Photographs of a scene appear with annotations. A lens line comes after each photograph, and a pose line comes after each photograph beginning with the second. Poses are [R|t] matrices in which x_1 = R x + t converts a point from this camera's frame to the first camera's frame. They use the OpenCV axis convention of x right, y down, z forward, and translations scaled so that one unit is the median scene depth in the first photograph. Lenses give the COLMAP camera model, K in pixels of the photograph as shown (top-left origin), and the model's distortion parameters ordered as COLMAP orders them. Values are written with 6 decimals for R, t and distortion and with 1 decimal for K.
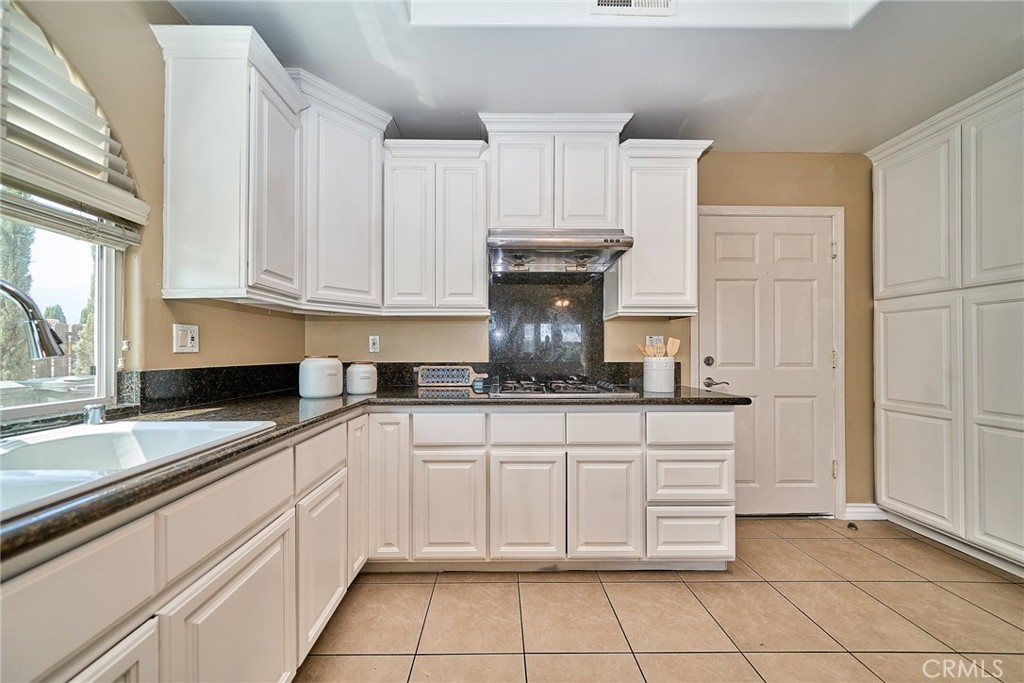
lens RADIAL K [[348.1, 0, 524.8], [0, 348.1, 347.9], [0, 0, 1]] dist [-0.000037, -0.000703]
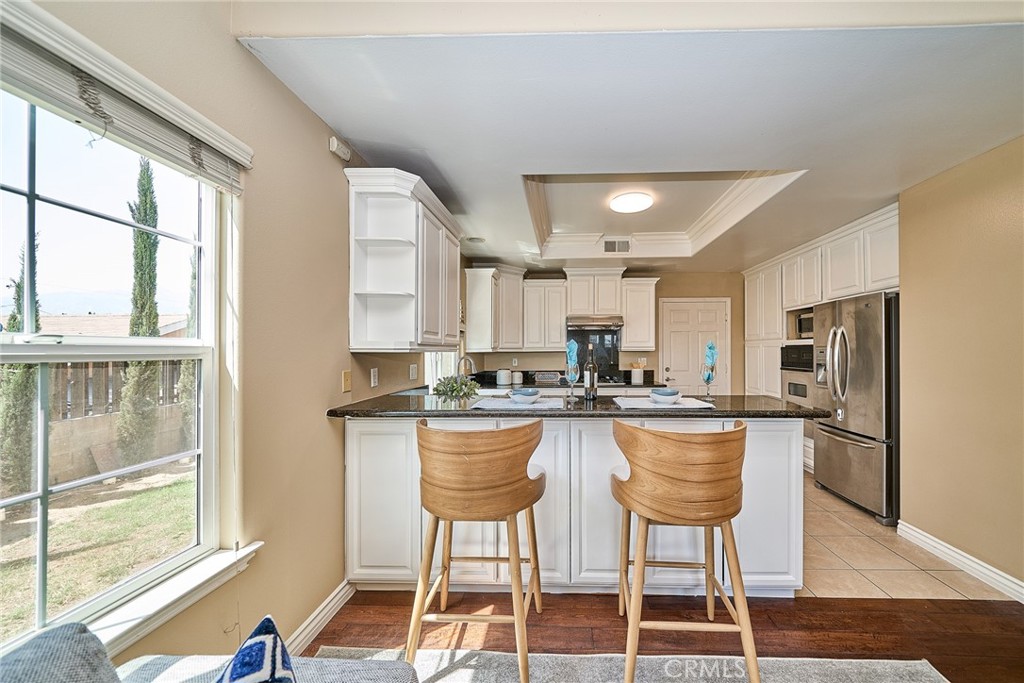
lens RADIAL K [[348.1, 0, 542.3], [0, 348.1, 353.2], [0, 0, 1]] dist [-0.000037, -0.000703]
pose [[0.995508, -0.010413, -0.094104, -0.049650], [0.010927, 0.999928, 0.004951, -0.096107], [0.094046, -0.005957, 0.995550, -1.422556]]
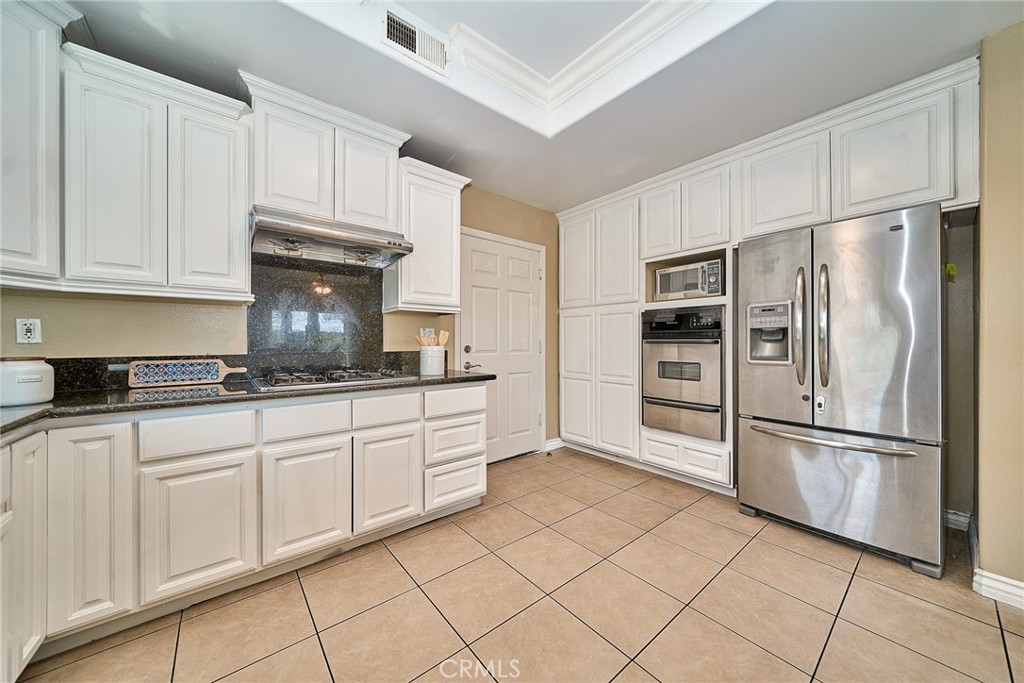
lens RADIAL K [[348.1, 0, 528.5], [0, 348.1, 345.9], [0, 0, 1]] dist [-0.000037, -0.000703]
pose [[0.767062, -0.009750, 0.641499, -0.137690], [-0.001567, 0.999853, 0.017071, 0.004368], [-0.641571, -0.014100, 0.766934, -0.144122]]
